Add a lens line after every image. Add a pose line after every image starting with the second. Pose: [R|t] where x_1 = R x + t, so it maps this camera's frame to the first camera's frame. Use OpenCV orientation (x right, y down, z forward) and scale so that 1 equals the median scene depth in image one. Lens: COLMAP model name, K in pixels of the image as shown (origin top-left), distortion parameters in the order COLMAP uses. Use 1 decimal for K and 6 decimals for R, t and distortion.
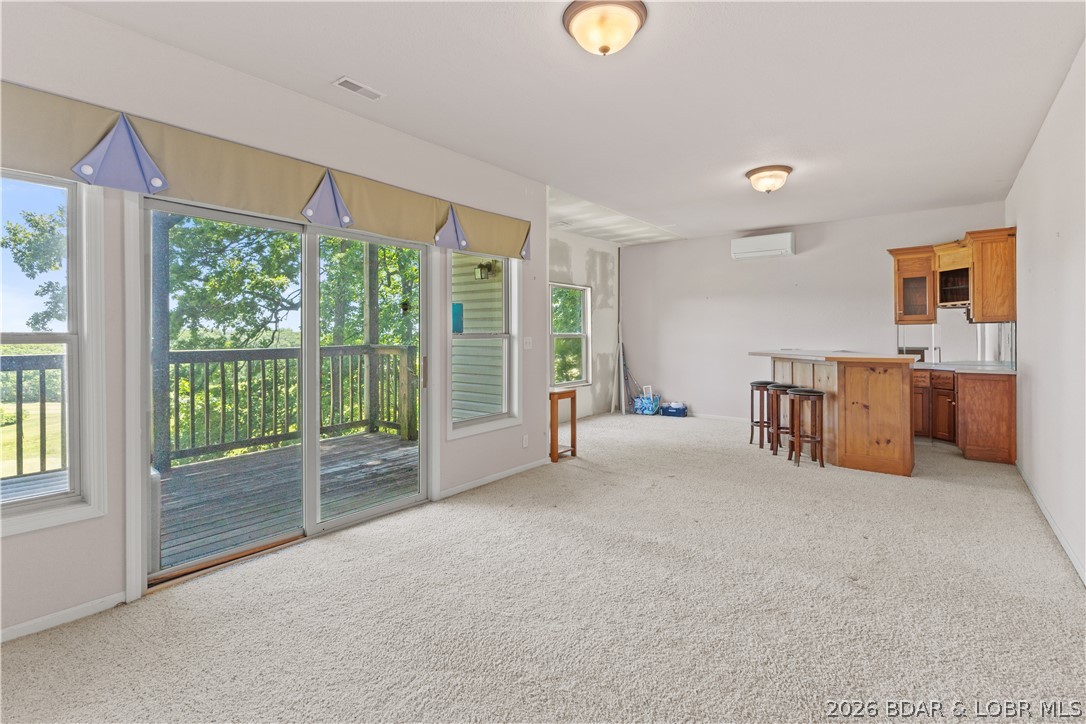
lens RADIAL K [[505.3, 0, 550.1], [0, 505.3, 335.5], [0, 0, 1]] dist [0.000608, -0.000636]
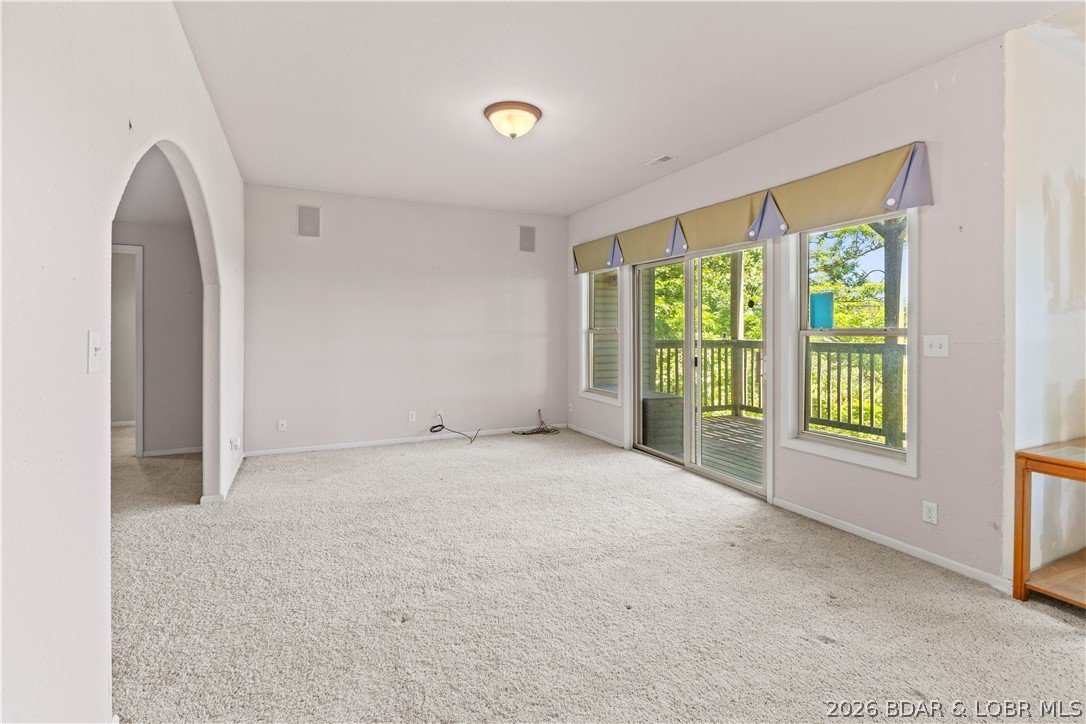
lens RADIAL K [[504.5, 0, 540.3], [0, 504.5, 329.9], [0, 0, 1]] dist [0.000870, -0.000138]
pose [[-0.463974, 0.005786, -0.885830, 0.615032], [0.001950, 0.999983, 0.005511, -0.006510], [0.885847, 0.000829, -0.463978, 0.788430]]
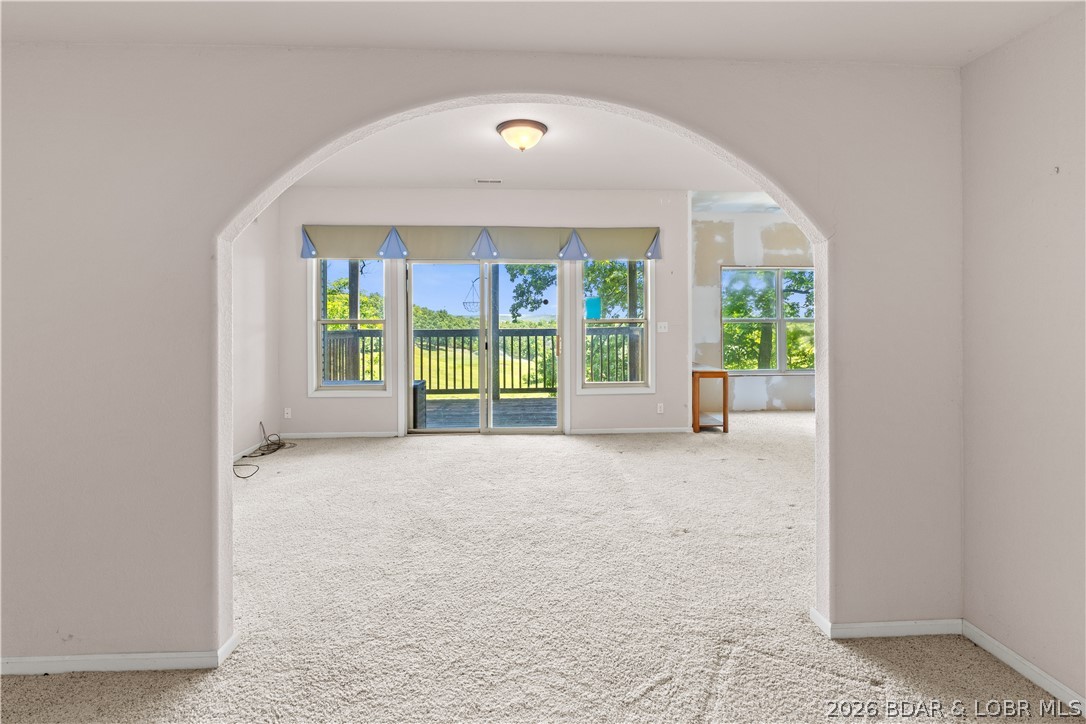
lens RADIAL K [[518.2, 0, 545.9], [0, 518.2, 321.2], [0, 0, 1]] dist [-0.001485, -0.000365]
pose [[0.654797, 0.006902, -0.755774, 0.639770], [-0.000758, 0.999964, 0.008475, -0.008737], [0.755805, -0.004977, 0.654778, -0.016528]]
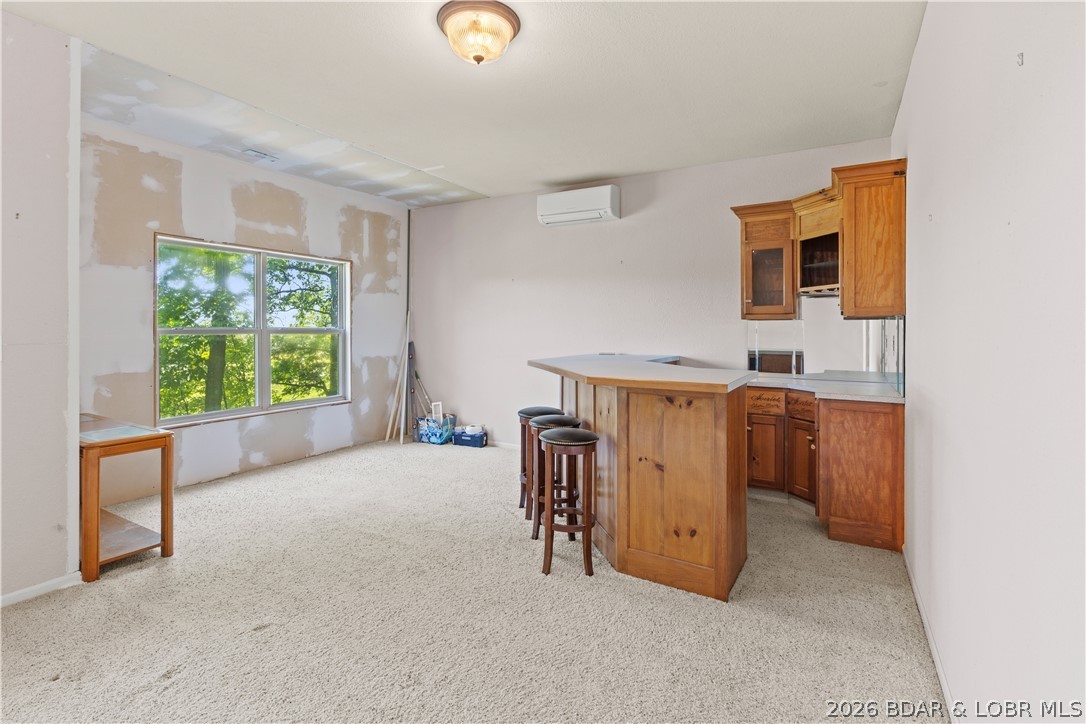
lens RADIAL K [[508.4, 0, 542.7], [0, 508.4, 328.0], [0, 0, 1]] dist [0.002577, 0.000102]
pose [[0.991670, 0.009084, 0.128481, 0.378484], [-0.008903, 0.999958, -0.001985, -0.007937], [-0.128494, 0.000825, 0.991710, 0.412542]]
